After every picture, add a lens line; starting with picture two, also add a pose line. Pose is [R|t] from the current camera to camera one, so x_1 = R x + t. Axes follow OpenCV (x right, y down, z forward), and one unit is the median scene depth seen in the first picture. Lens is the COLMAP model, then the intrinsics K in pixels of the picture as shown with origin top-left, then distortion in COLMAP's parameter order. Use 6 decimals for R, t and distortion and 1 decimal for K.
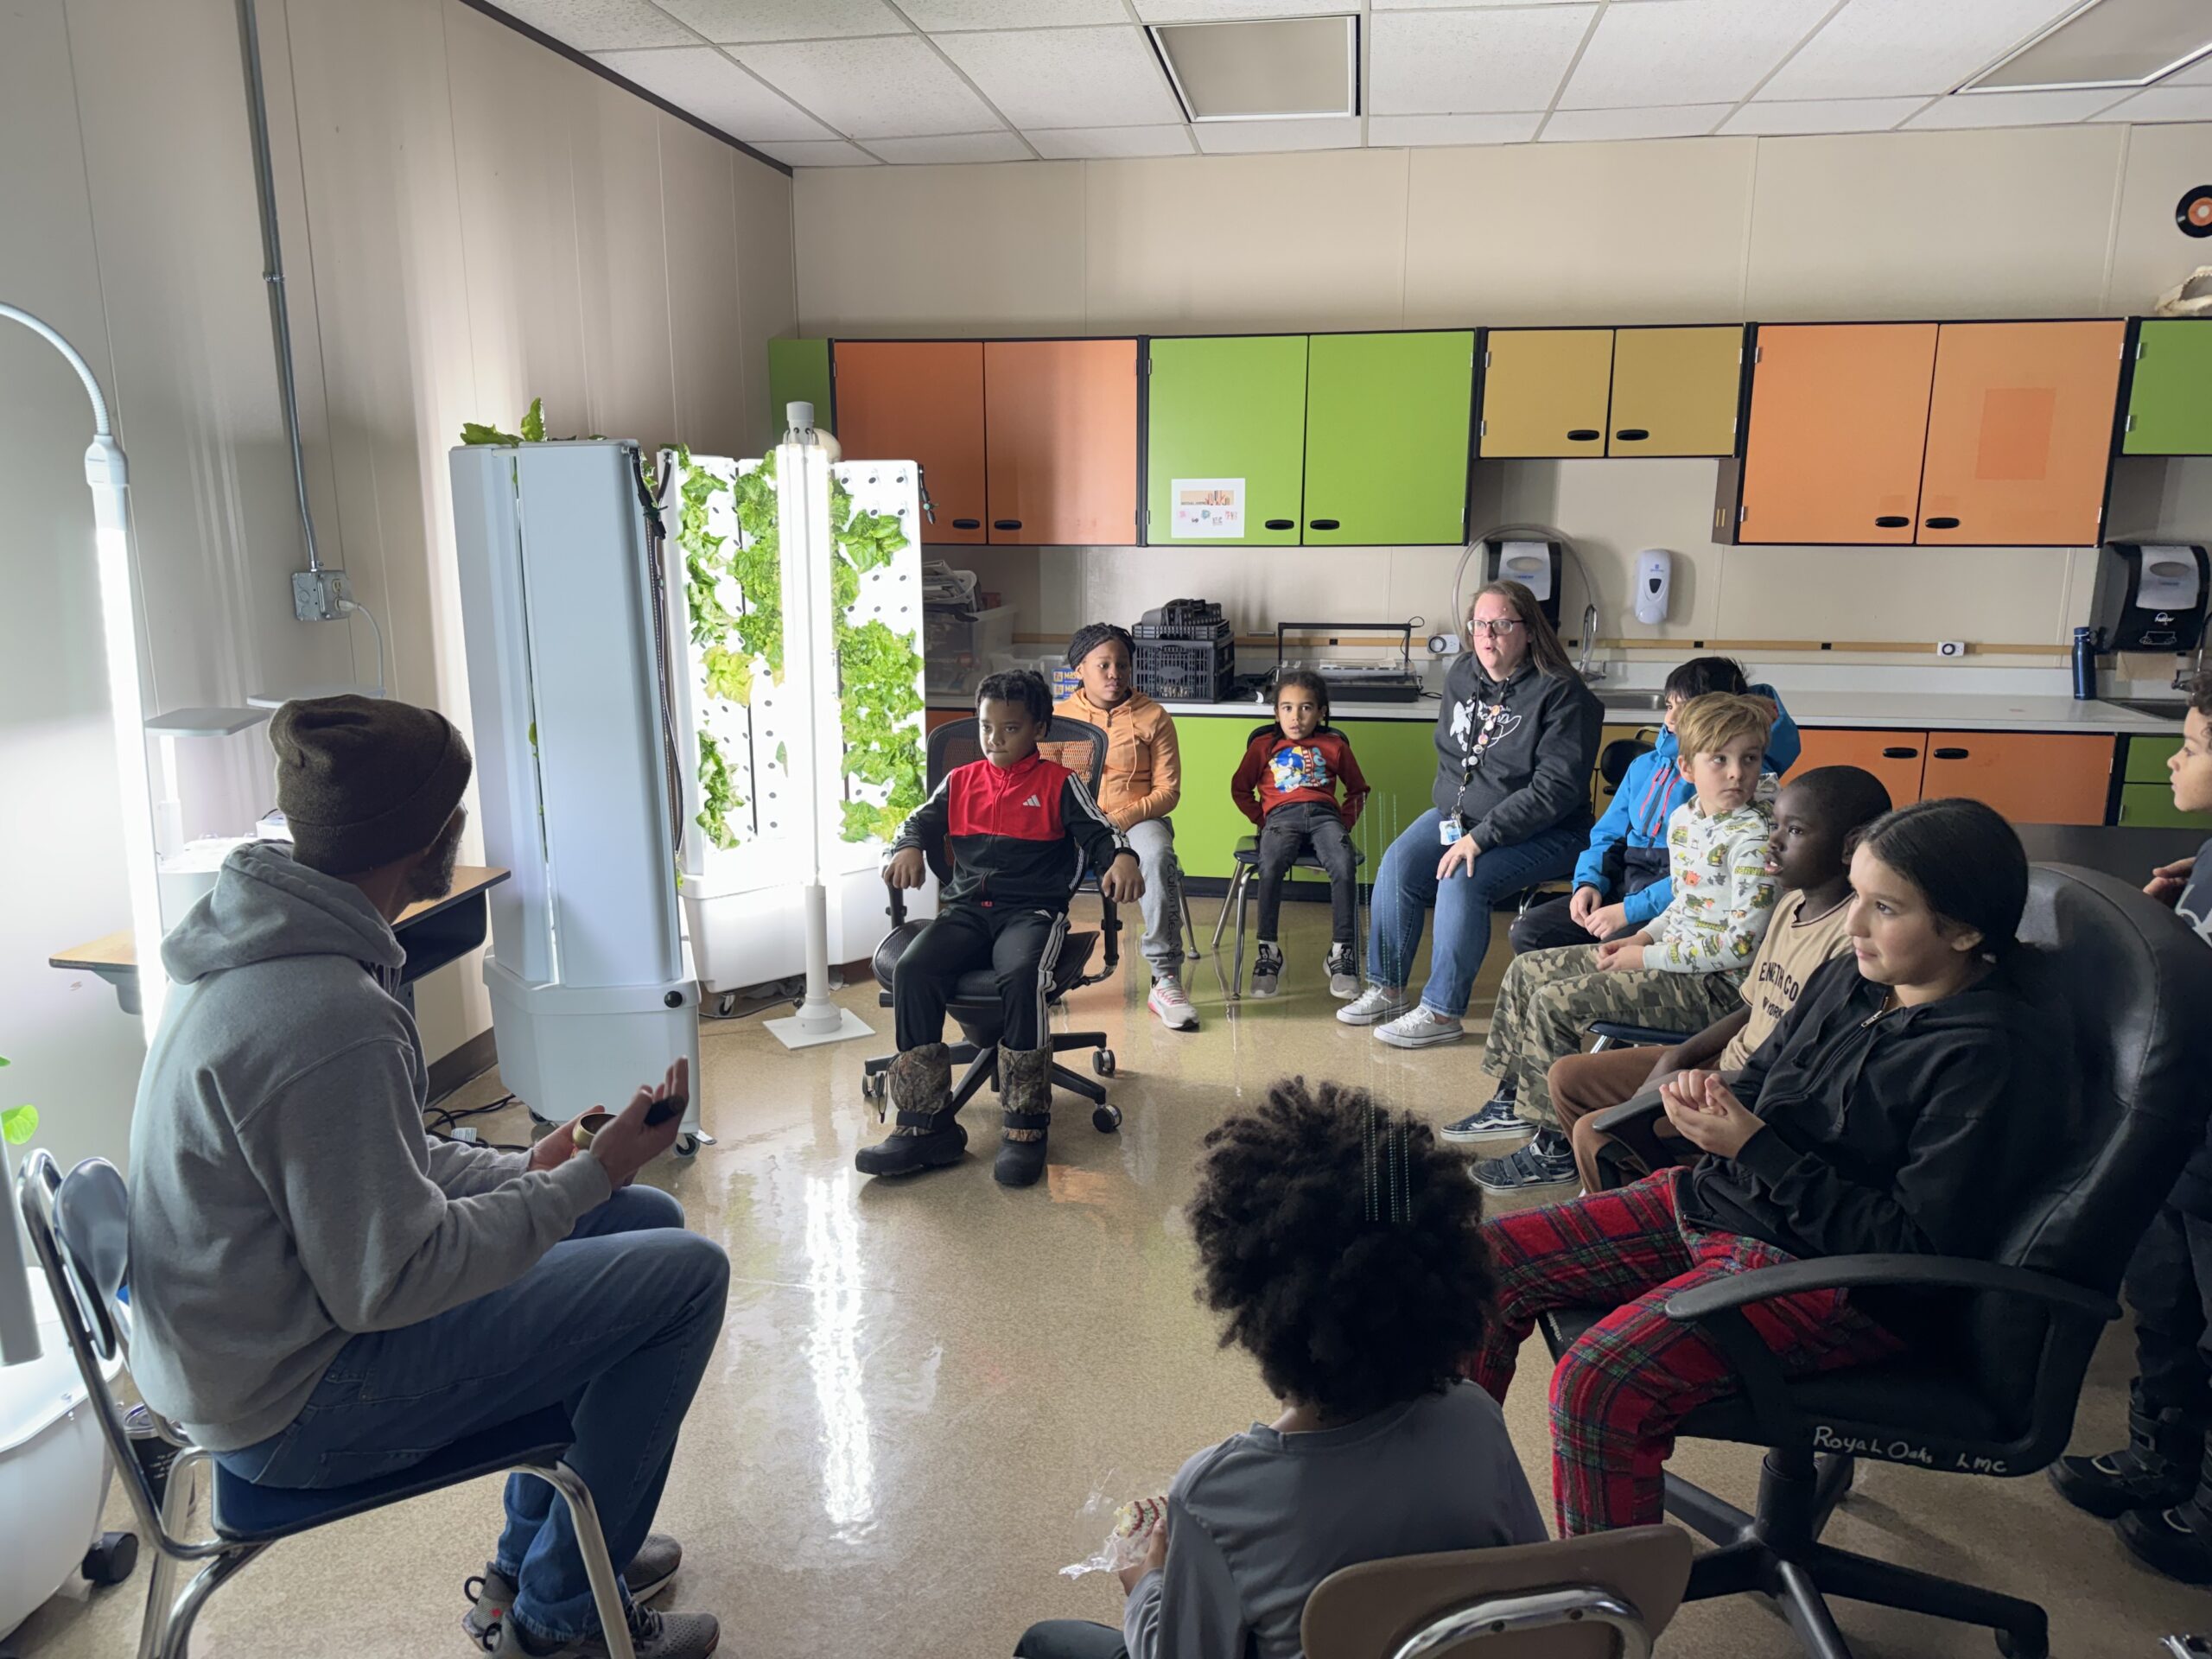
lens RADIAL K [[1516.6, 0, 1106.0], [0, 1516.6, 829.5], [0, 0, 1]] dist [0.156870, -0.355931]
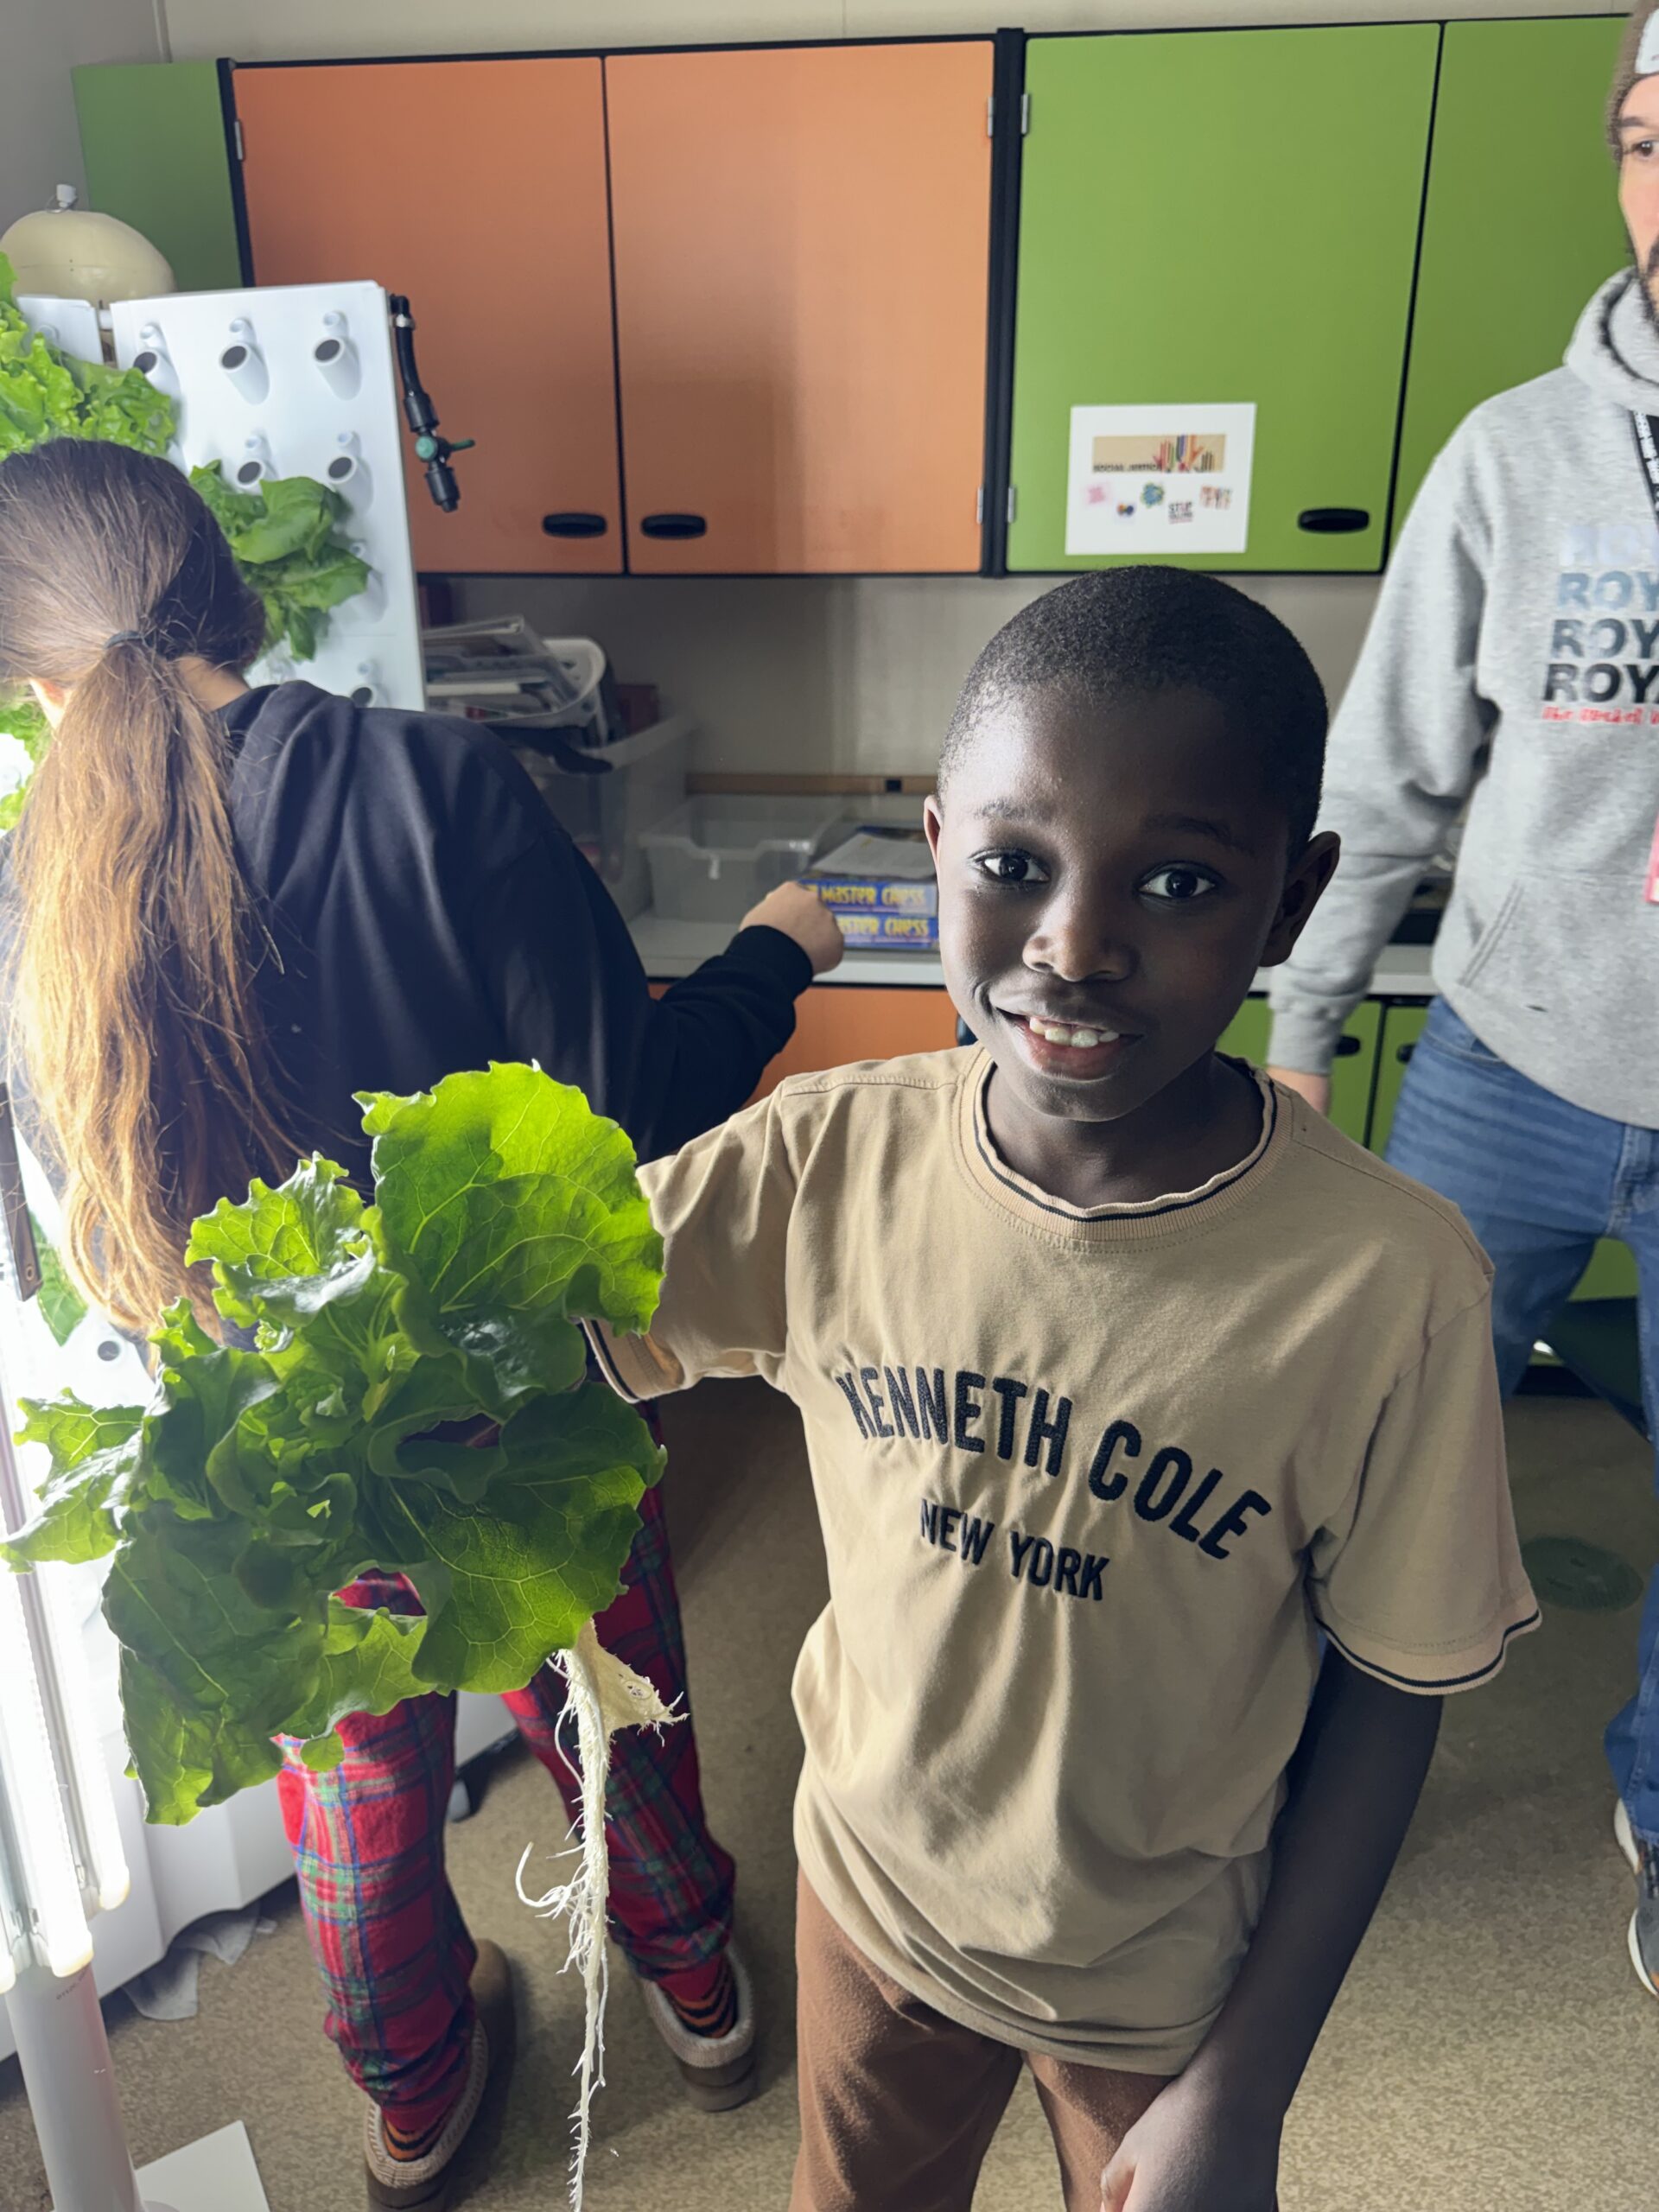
lens RADIAL K [[1516.6, 0, 829.5], [0, 1516.6, 1106.0], [0, 0, 1]] dist [0.156870, -0.355931]
pose [[0.998345, -0.024060, 0.052231, -0.057472], [0.015733, 0.987892, 0.154341, -0.128132], [-0.055312, -0.153264, 0.986636, 0.668884]]
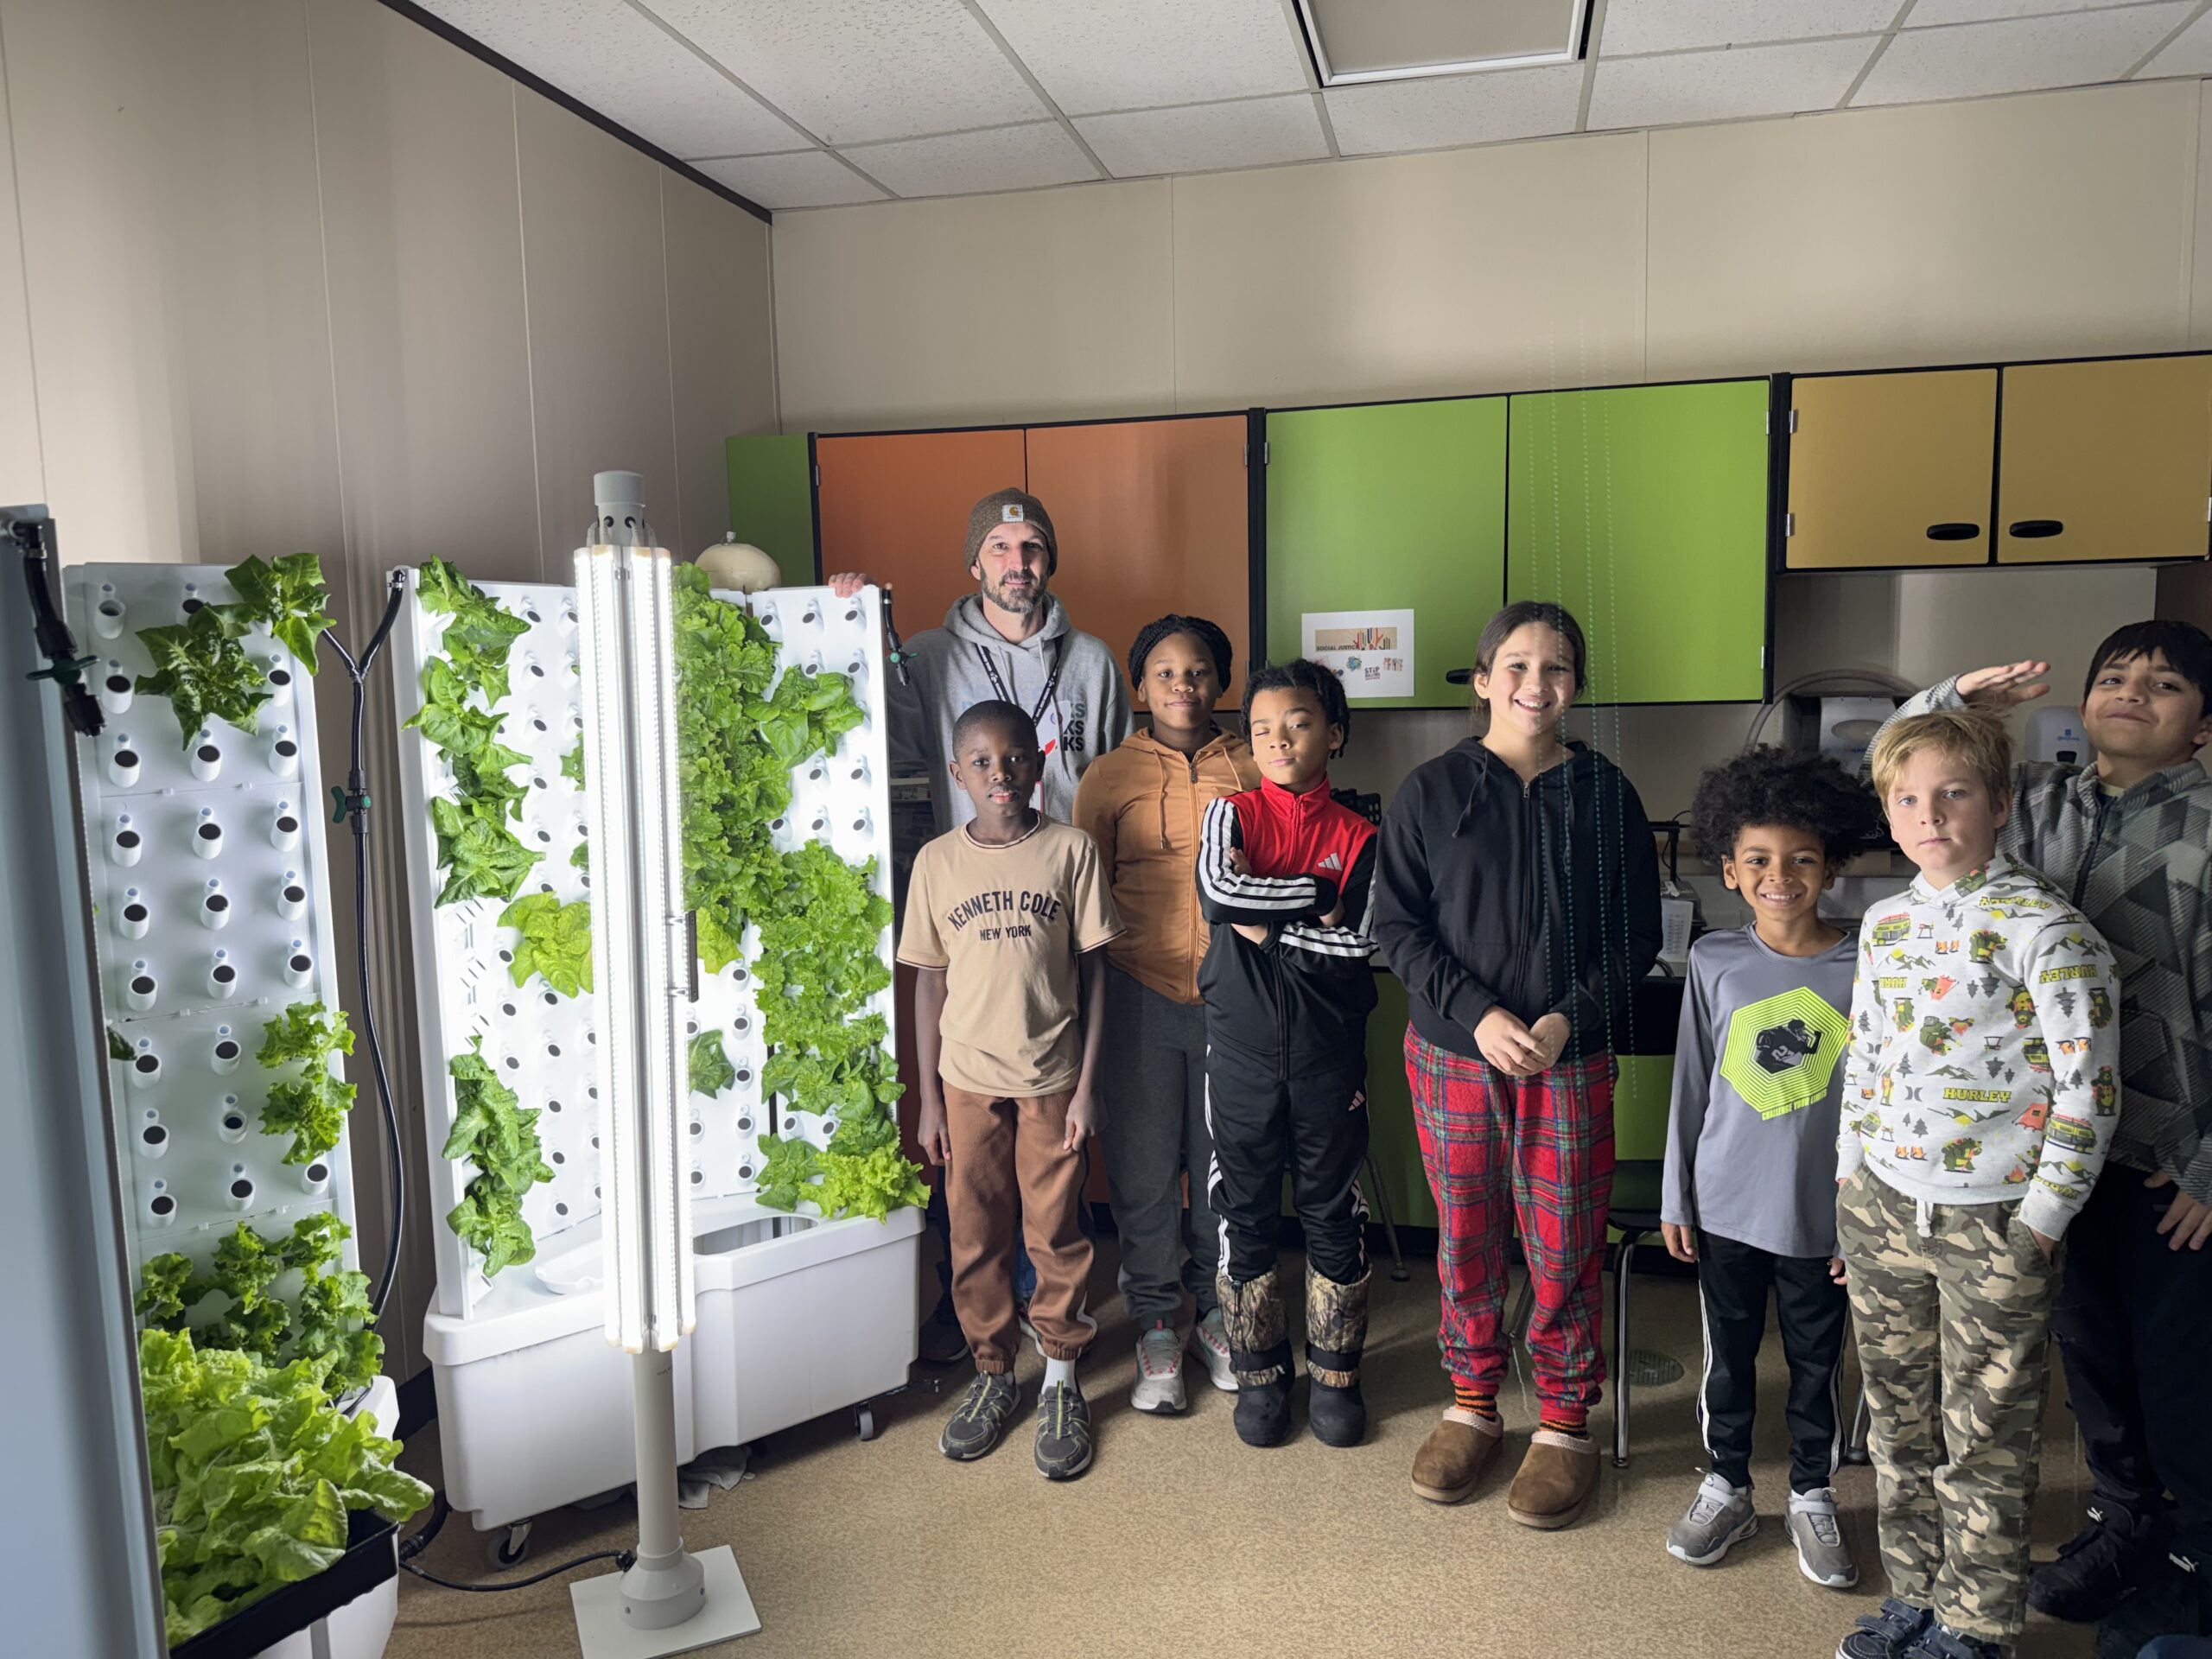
lens RADIAL K [[1626.3, 0, 1106.0], [0, 1626.3, 829.5], [0, 0, 1]] dist [0.058684, -0.002086]
pose [[0.996996, -0.011683, -0.076564, 0.014090], [0.003241, 0.993985, -0.109472, -0.070488], [0.077382, 0.108895, 0.991037, 0.363393]]
